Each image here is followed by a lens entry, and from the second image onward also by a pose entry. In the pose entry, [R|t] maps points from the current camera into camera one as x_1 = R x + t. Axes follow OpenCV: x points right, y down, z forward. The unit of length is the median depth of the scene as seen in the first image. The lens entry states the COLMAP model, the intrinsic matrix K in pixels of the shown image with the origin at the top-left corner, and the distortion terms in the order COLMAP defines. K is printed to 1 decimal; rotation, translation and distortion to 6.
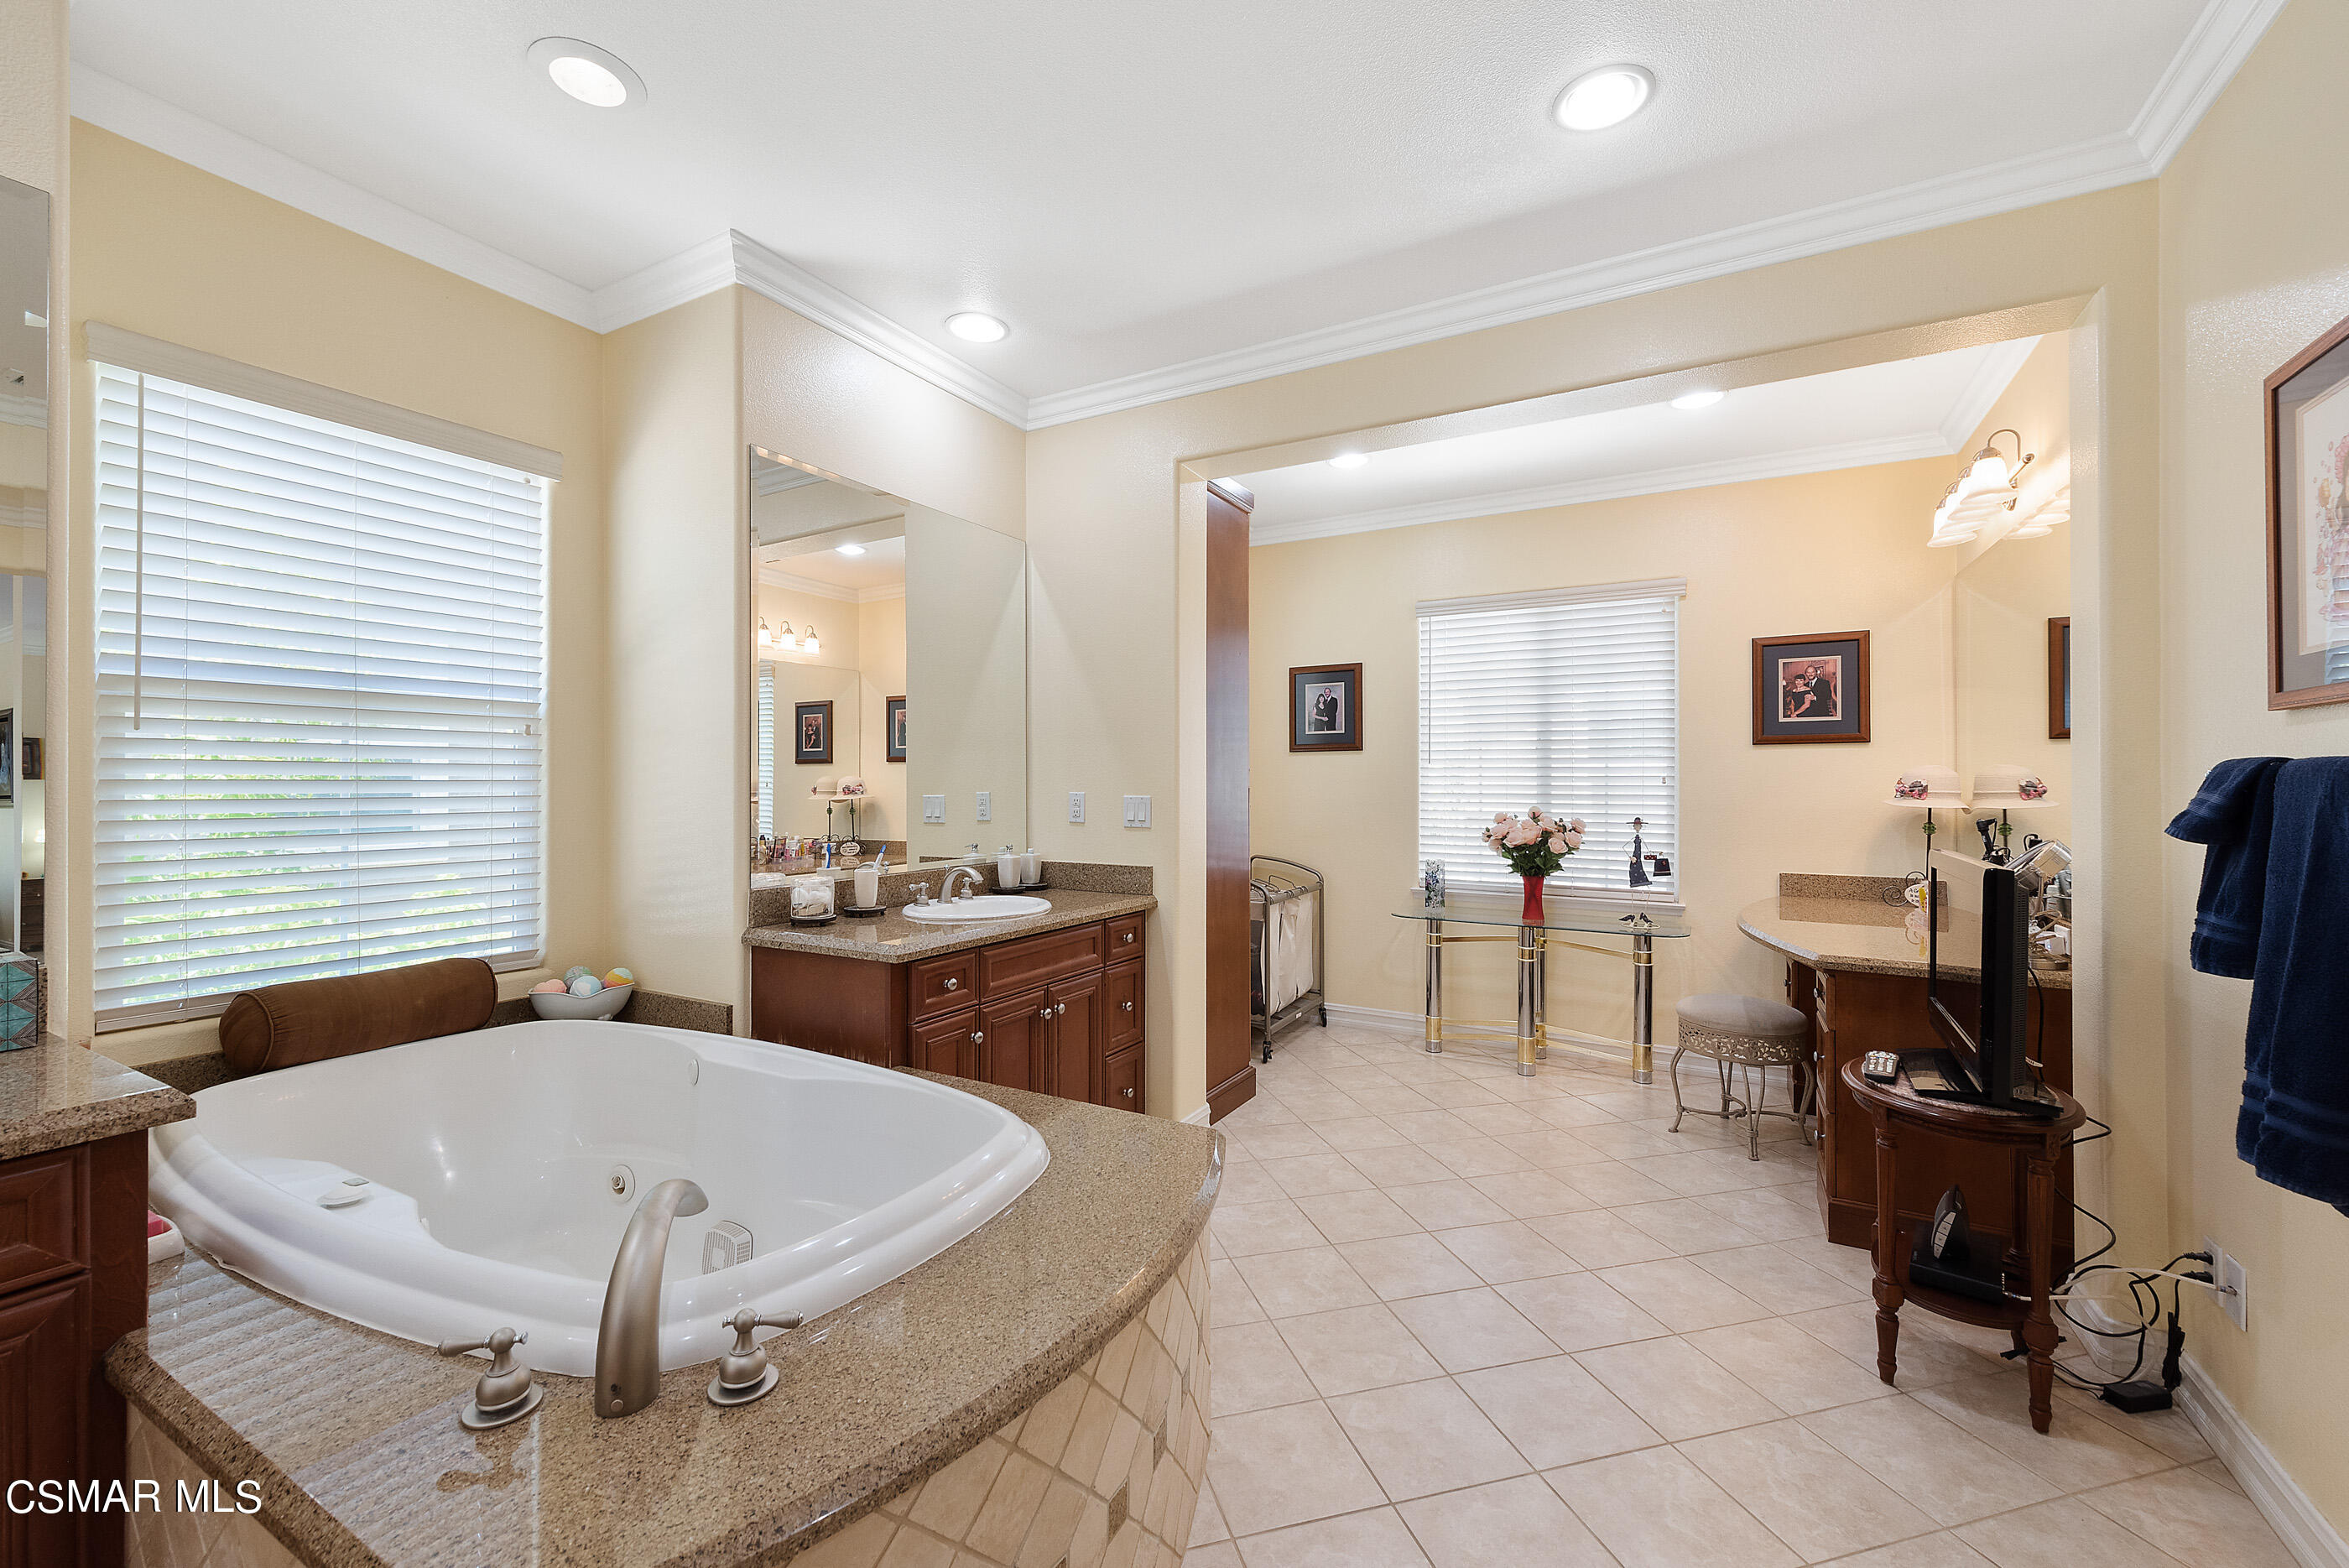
lens RADIAL K [[947.9, 0, 1194.5], [0, 947.9, 777.1], [0, 0, 1]] dist [0.011793, -0.002780]
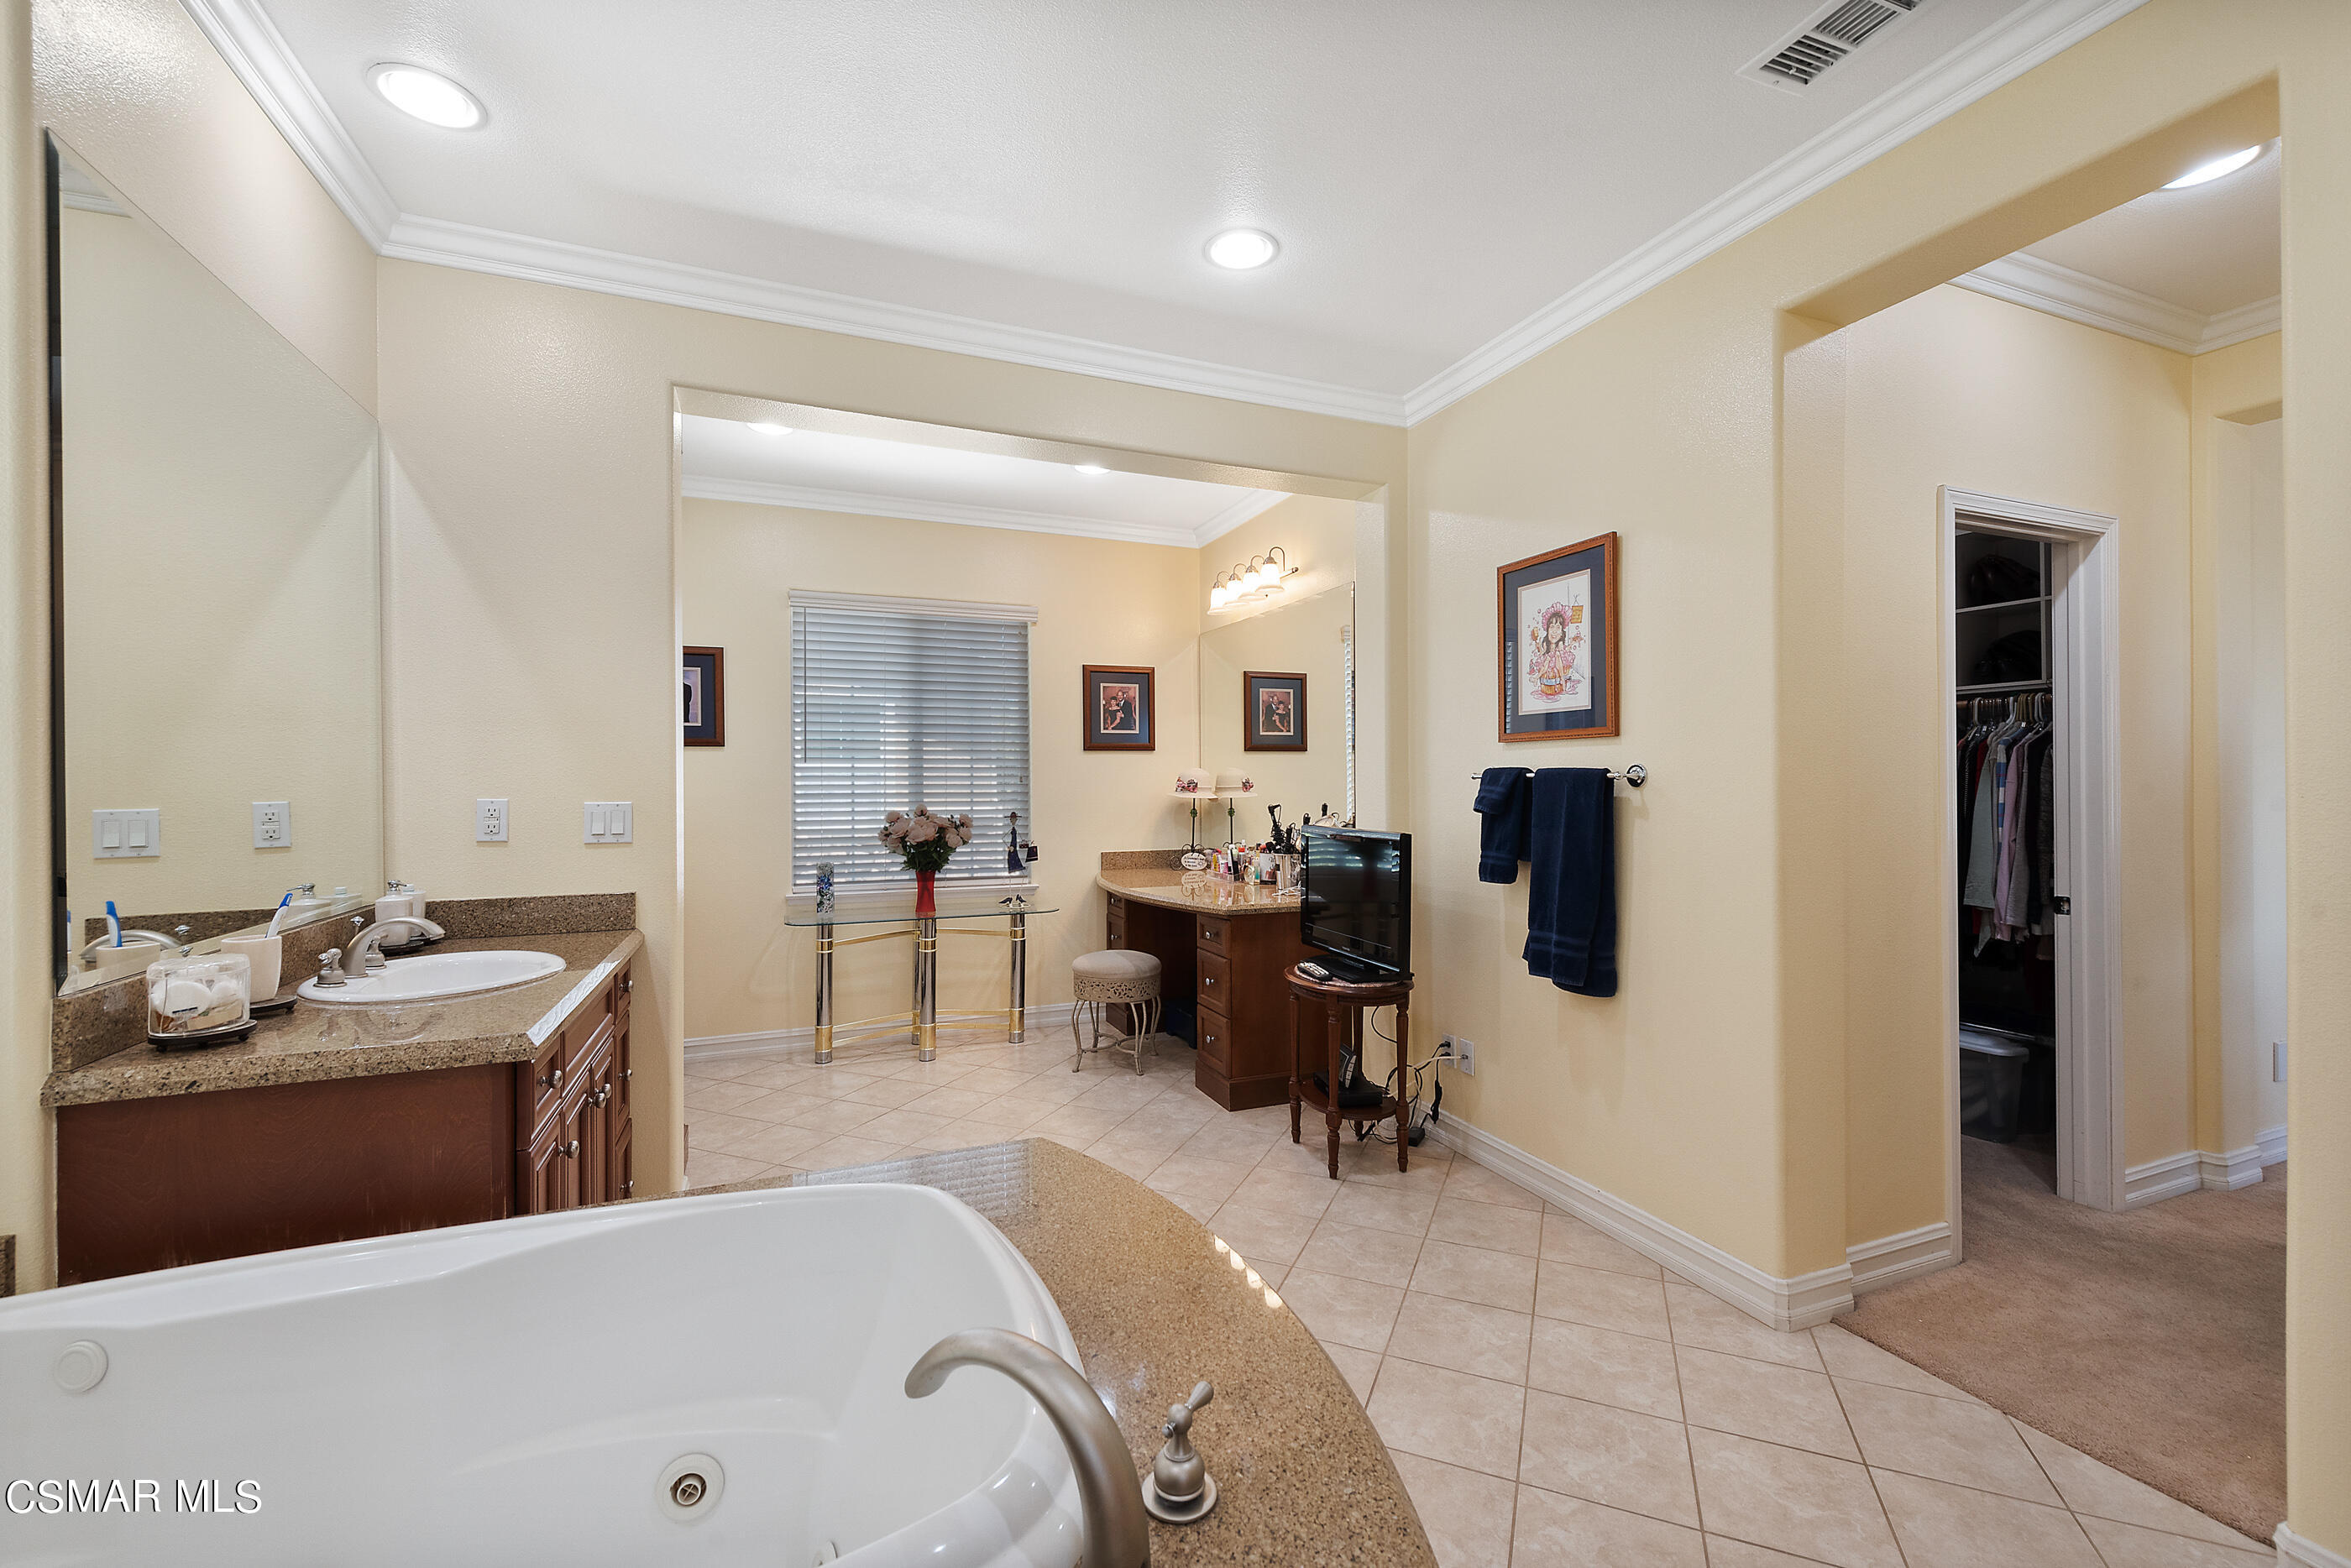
lens RADIAL K [[948.5, 0, 1191.5], [0, 948.5, 781.3], [0, 0, 1]] dist [0.011793, -0.002780]
pose [[0.625725, -0.004400, 0.780031, -0.298324], [-0.000234, 0.999983, 0.005829, -0.001239], [-0.780044, -0.003829, 0.625713, 0.121927]]
